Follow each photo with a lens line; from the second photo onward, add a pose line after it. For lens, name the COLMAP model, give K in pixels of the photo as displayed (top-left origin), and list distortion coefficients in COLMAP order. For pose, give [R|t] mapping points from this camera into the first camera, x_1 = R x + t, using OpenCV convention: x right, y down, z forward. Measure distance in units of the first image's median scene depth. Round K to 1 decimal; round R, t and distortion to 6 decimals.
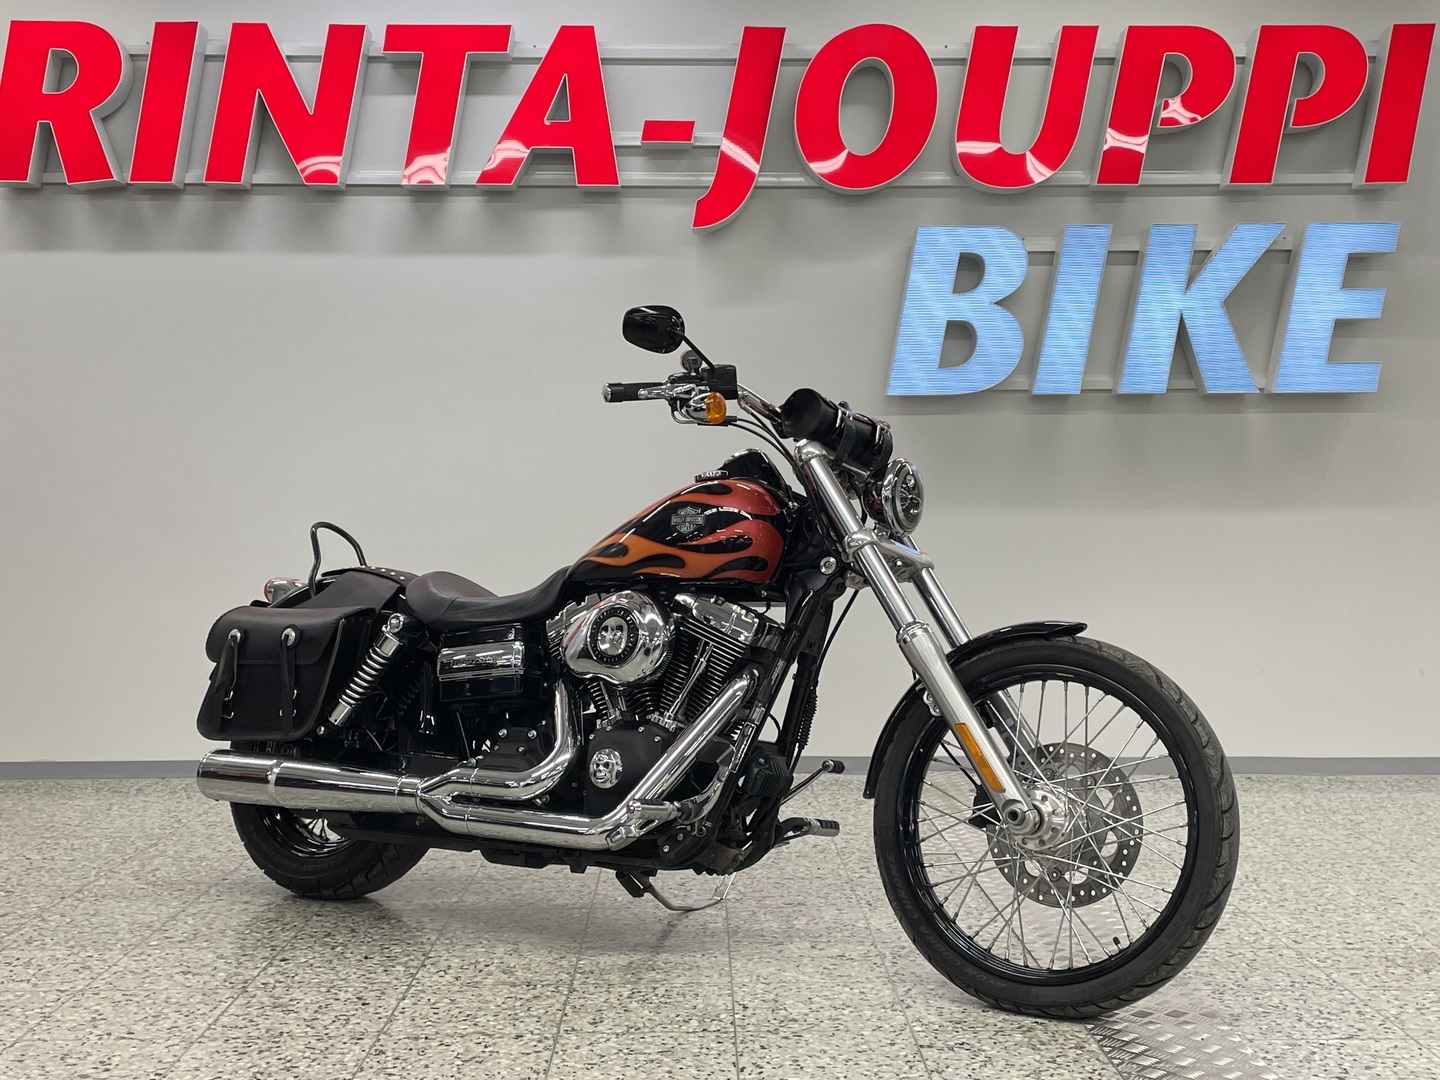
lens RADIAL K [[1736.8, 0, 728.1], [0, 1736.8, 549.9], [0, 0, 1]] dist [0.103362, -0.163979]
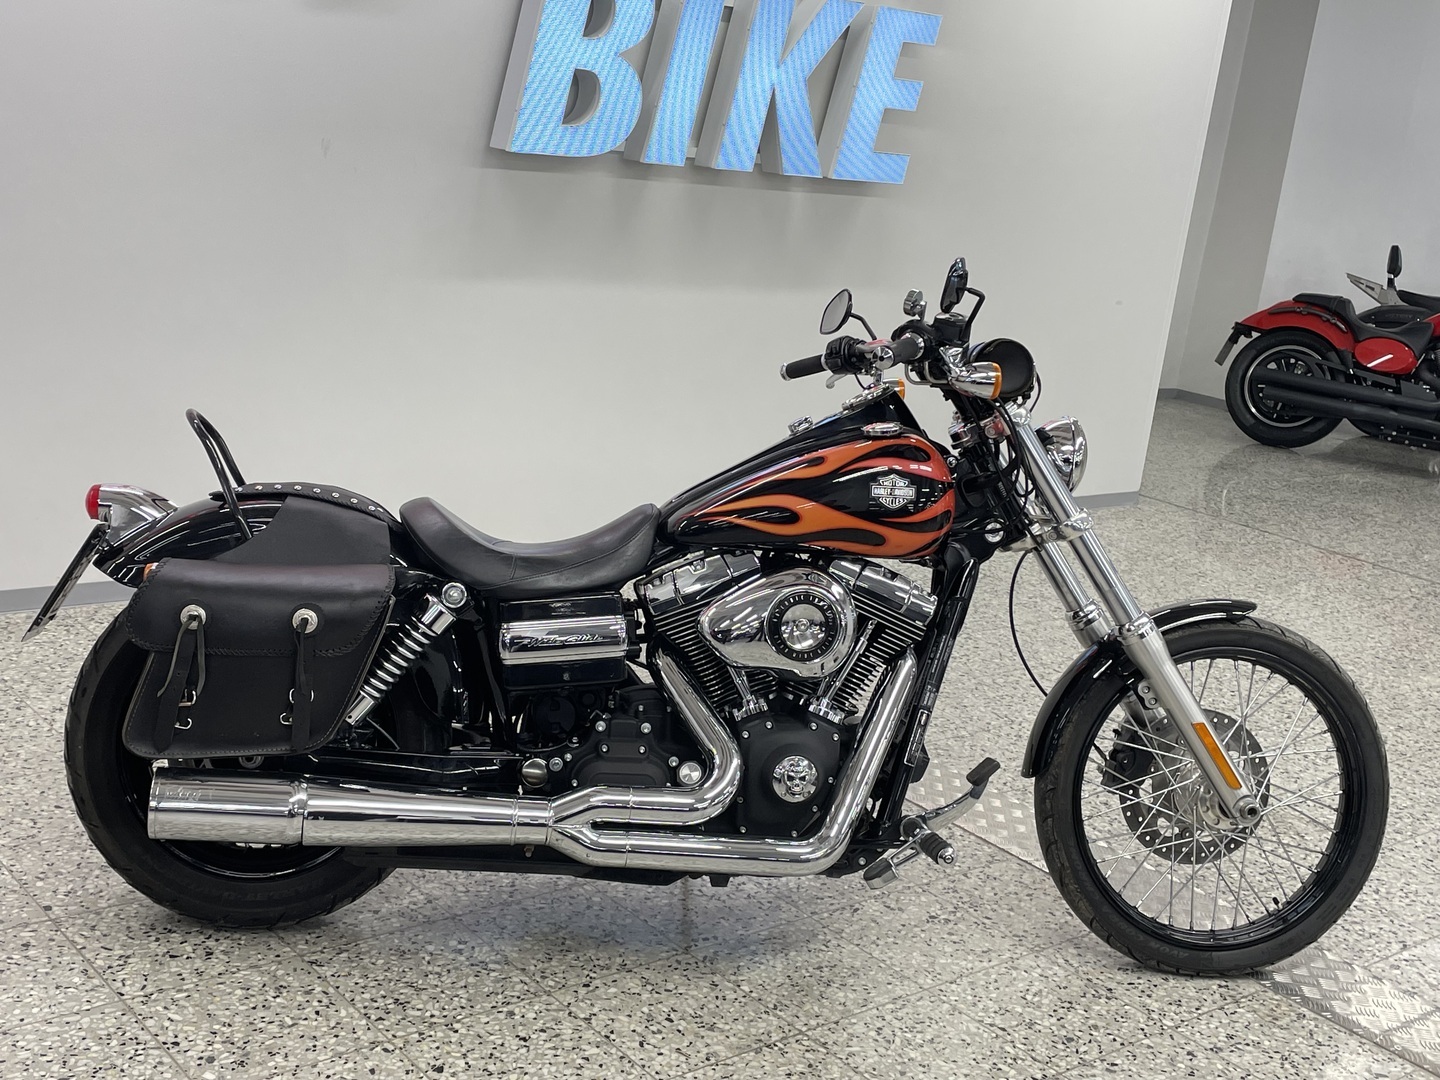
lens RADIAL K [[1750.5, 0, 720.0], [0, 1750.5, 540.0], [0, 0, 1]] dist [0.091016, -0.253496]
pose [[0.770087, -0.065757, 0.634540, -0.629880], [-0.103780, 0.968510, 0.226316, -0.178236], [-0.629440, -0.240136, 0.739013, 0.404168]]
